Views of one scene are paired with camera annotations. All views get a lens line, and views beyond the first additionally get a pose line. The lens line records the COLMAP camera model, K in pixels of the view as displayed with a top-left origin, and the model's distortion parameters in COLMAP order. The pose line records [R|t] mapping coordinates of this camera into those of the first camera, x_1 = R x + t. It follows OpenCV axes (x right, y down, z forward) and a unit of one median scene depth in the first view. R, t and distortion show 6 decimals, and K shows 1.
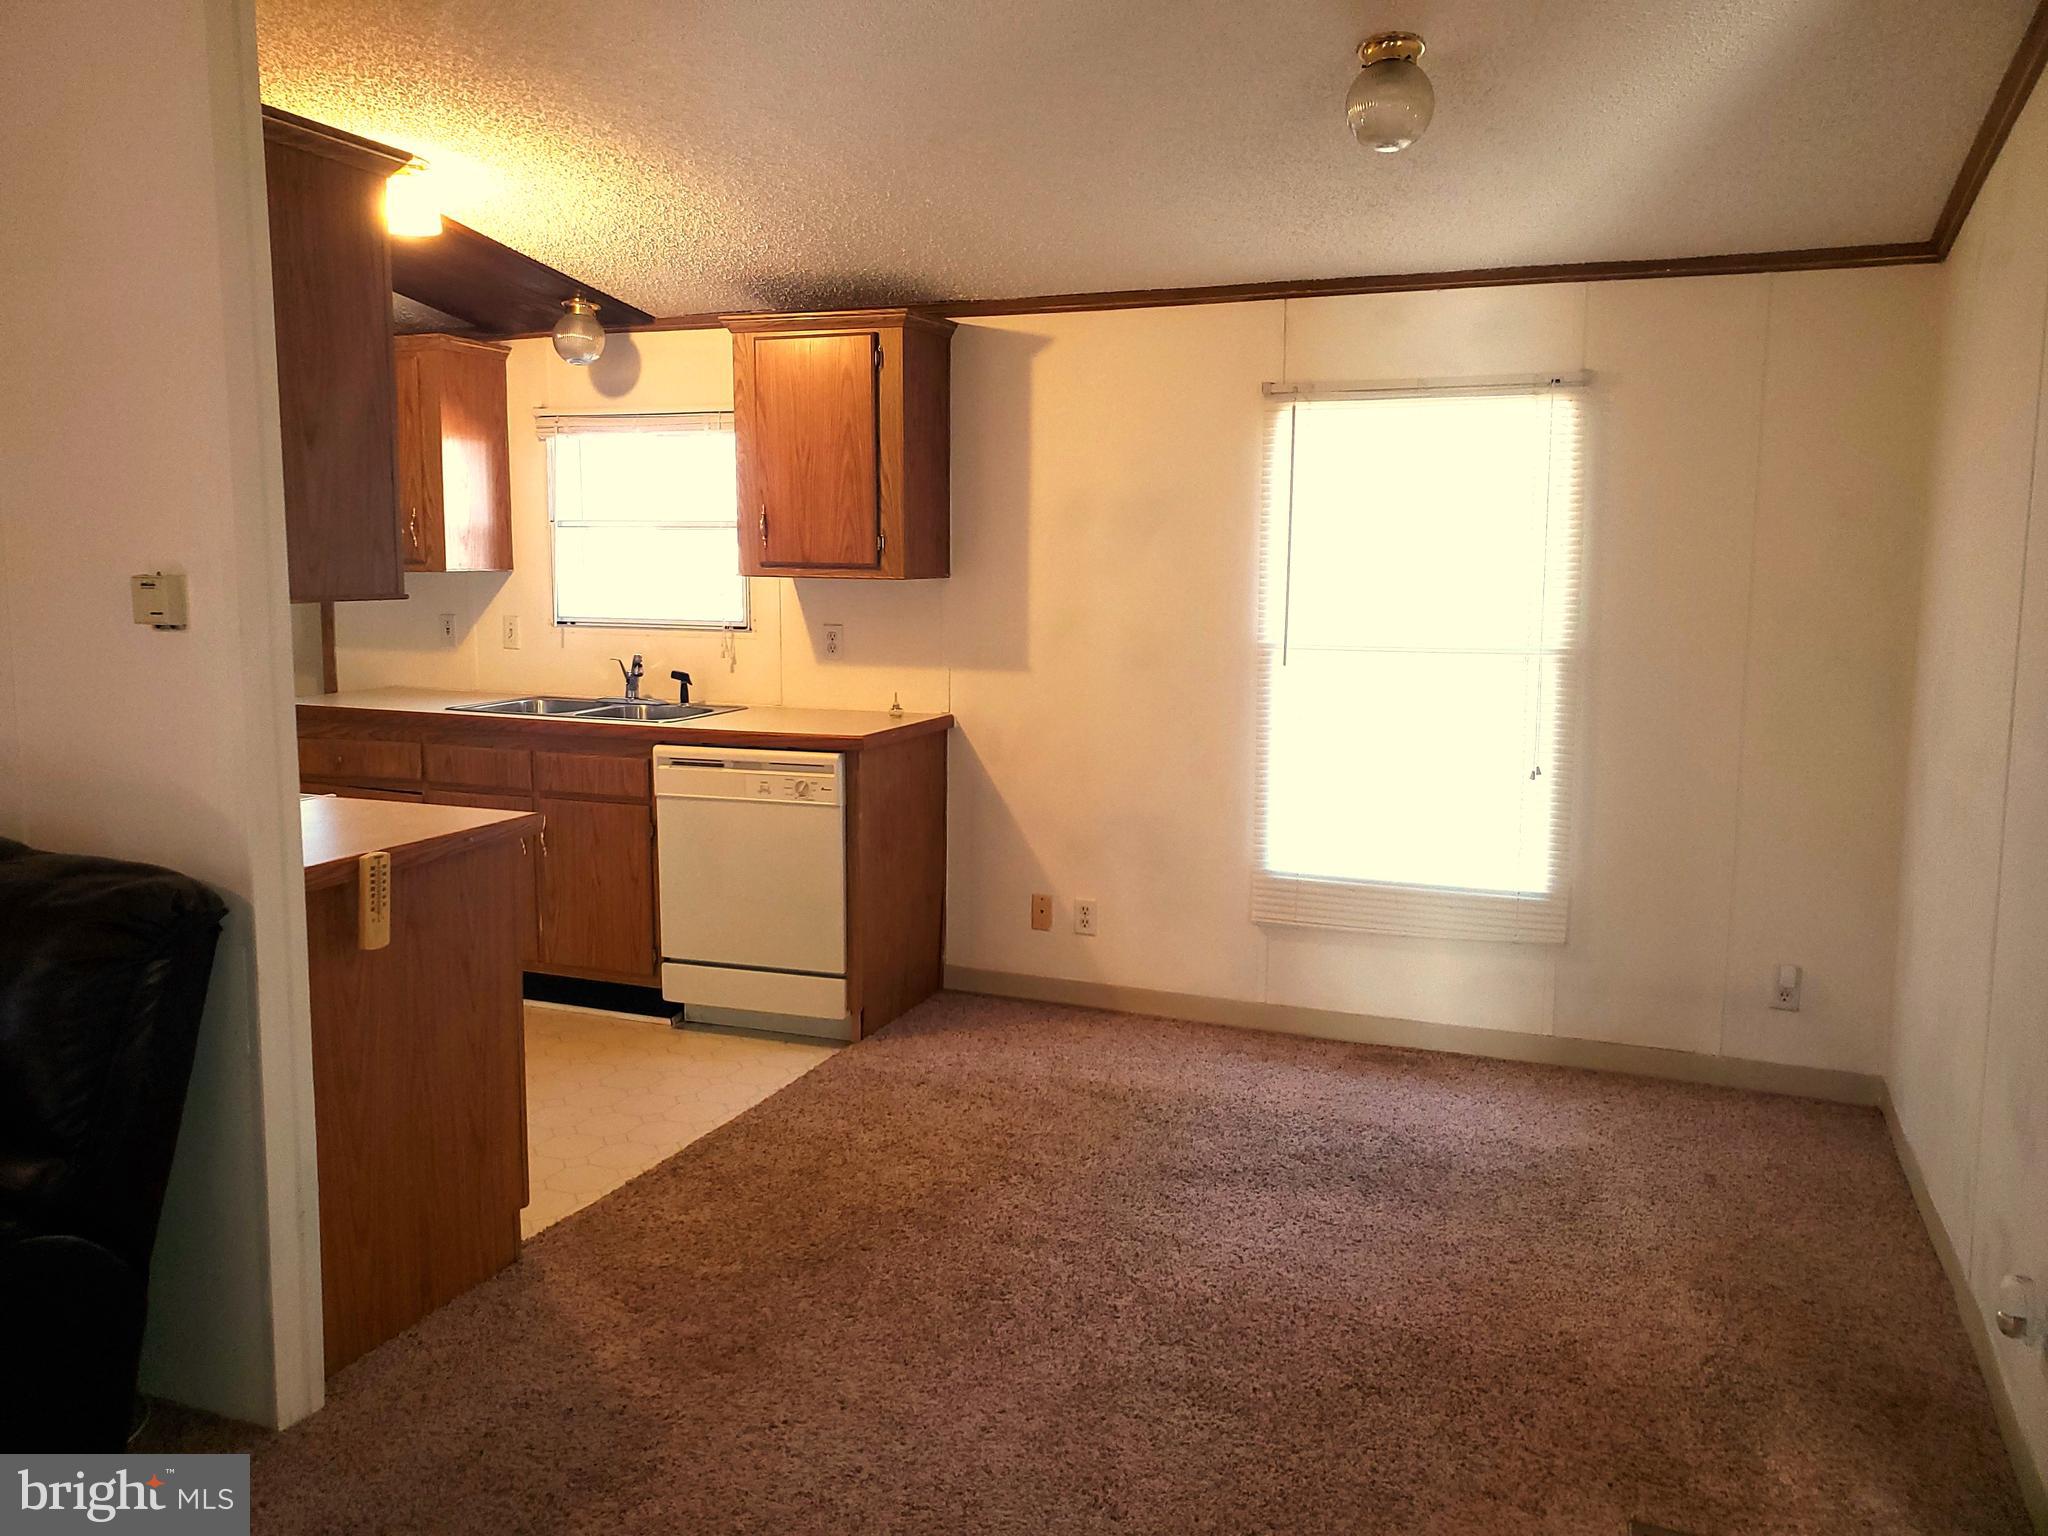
lens RADIAL K [[1608.3, 0, 1014.8], [0, 1608.3, 711.8], [0, 0, 1]] dist [0.091320, -0.130734]
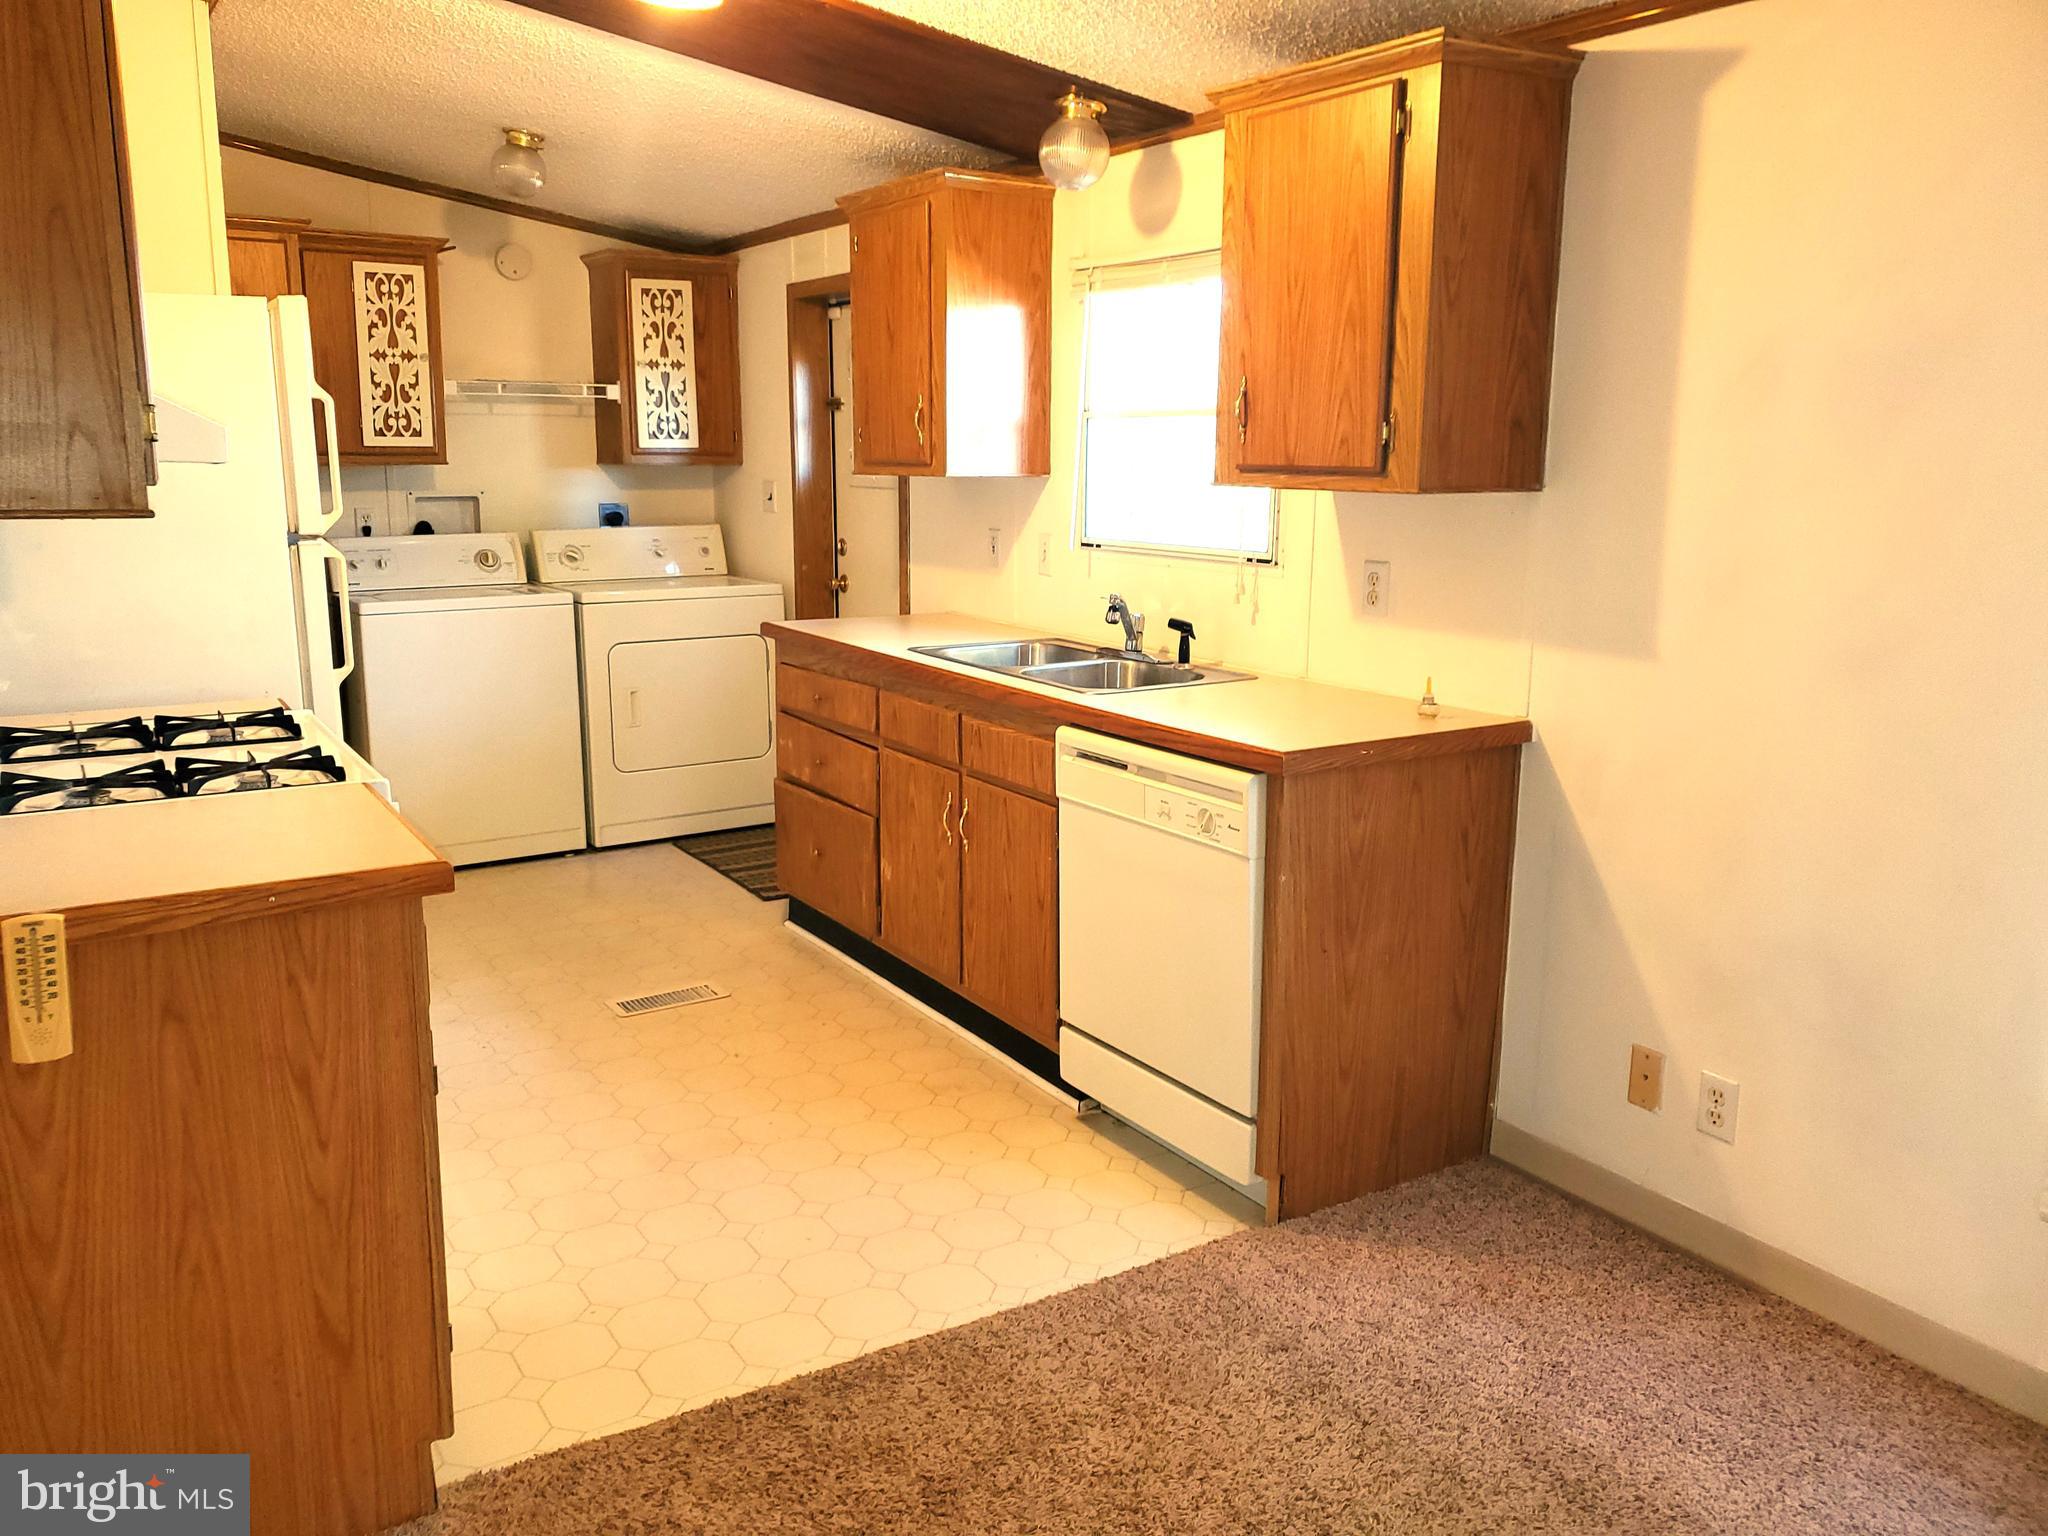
lens RADIAL K [[1608.3, 0, 1014.8], [0, 1608.3, 711.8], [0, 0, 1]] dist [0.091320, -0.130734]
pose [[0.804636, 0.097931, -0.585637, 0.169136], [-0.061635, 0.994753, 0.081661, -0.041007], [0.590561, -0.029612, 0.806449, 0.411601]]
